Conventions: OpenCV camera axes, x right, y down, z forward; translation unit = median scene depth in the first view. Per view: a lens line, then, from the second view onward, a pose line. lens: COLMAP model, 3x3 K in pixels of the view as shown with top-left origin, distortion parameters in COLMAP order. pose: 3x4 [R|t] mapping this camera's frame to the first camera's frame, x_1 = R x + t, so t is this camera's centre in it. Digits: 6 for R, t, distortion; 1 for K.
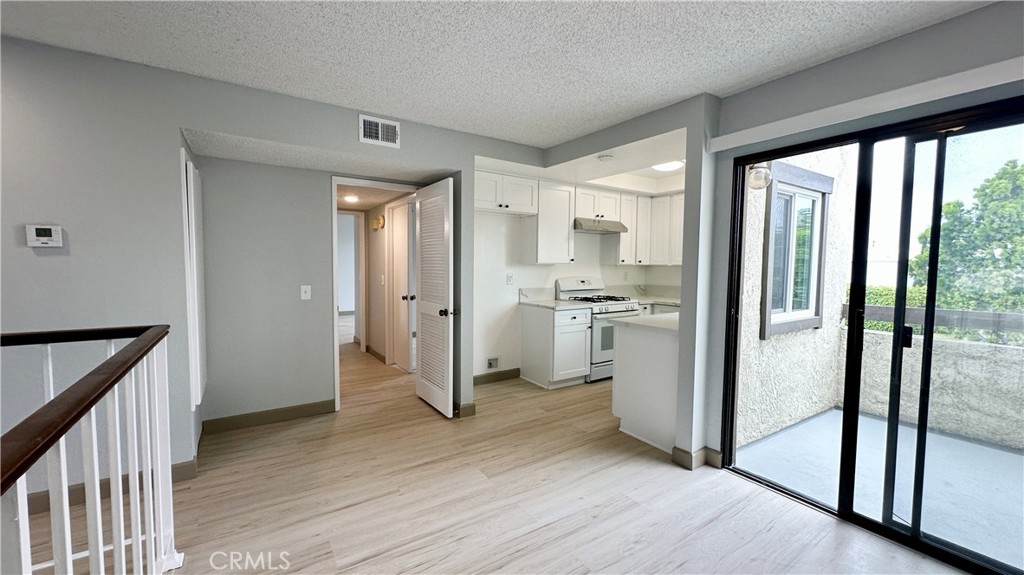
lens RADIAL K [[409.1, 0, 511.9], [0, 409.1, 287.8], [0, 0, 1]] dist [-0.000177, 0.001215]
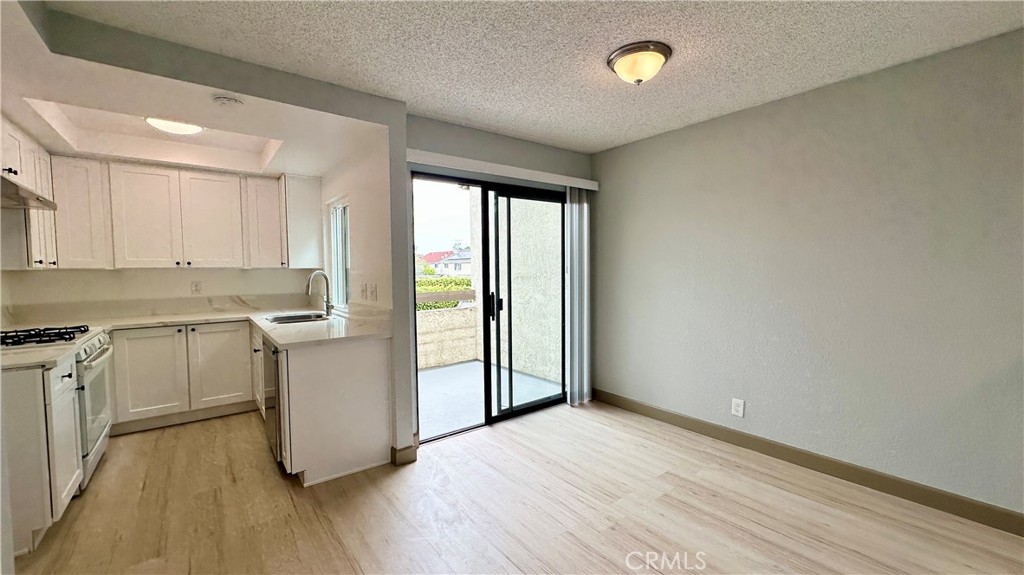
lens RADIAL K [[409.1, 0, 512.4], [0, 409.1, 288.3], [0, 0, 1]] dist [-0.000177, 0.001215]
pose [[-0.069424, -0.059725, 0.995798, -0.466322], [0.066243, 0.995727, 0.064339, -0.035996], [-0.995385, 0.070431, -0.065171, 0.613094]]
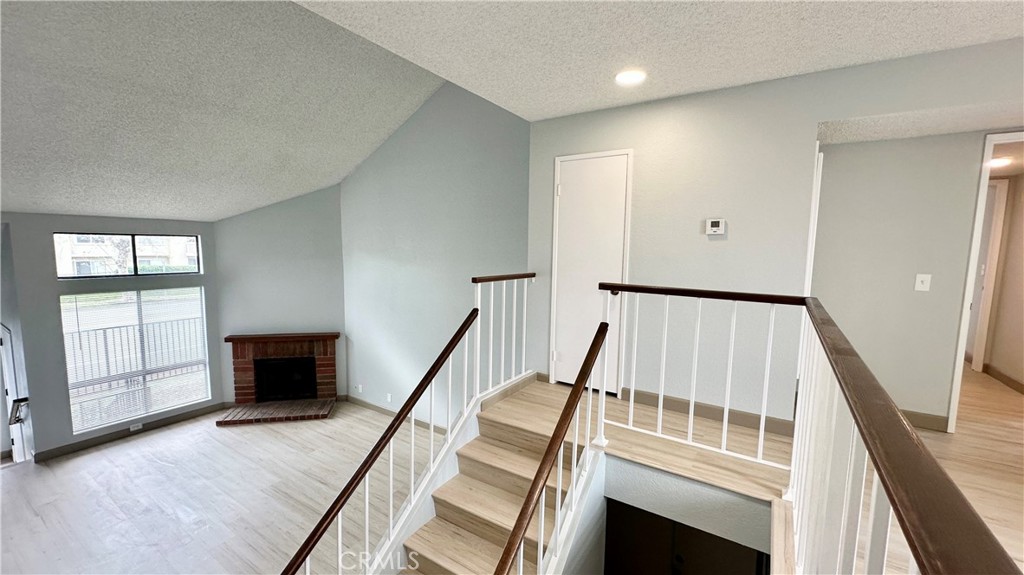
lens RADIAL K [[409.1, 0, 512.5], [0, 409.1, 287.4], [0, 0, 1]] dist [-0.000177, 0.001215]
pose [[0.402884, 0.088271, -0.910985, -0.070320], [-0.066648, 0.995525, 0.066987, 0.021375], [0.912821, 0.033727, 0.406964, -0.128097]]
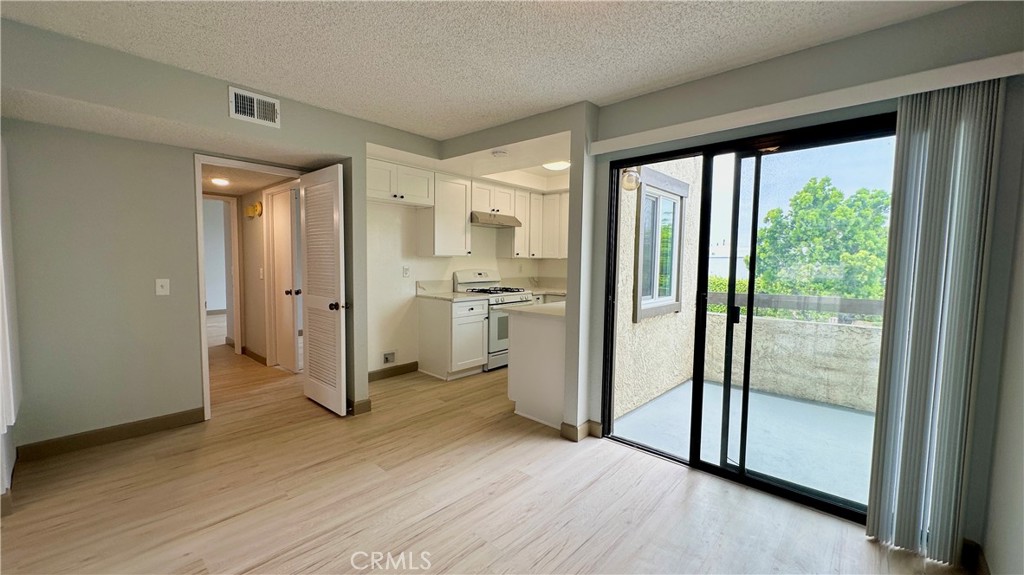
lens RADIAL K [[409.1, 0, 512.3], [0, 409.1, 288.6], [0, 0, 1]] dist [-0.000177, 0.001215]
pose [[0.969825, -0.013508, 0.243429, 0.003063], [0.009647, 0.999808, 0.017047, 0.007109], [-0.243613, -0.014184, 0.969769, -0.021332]]
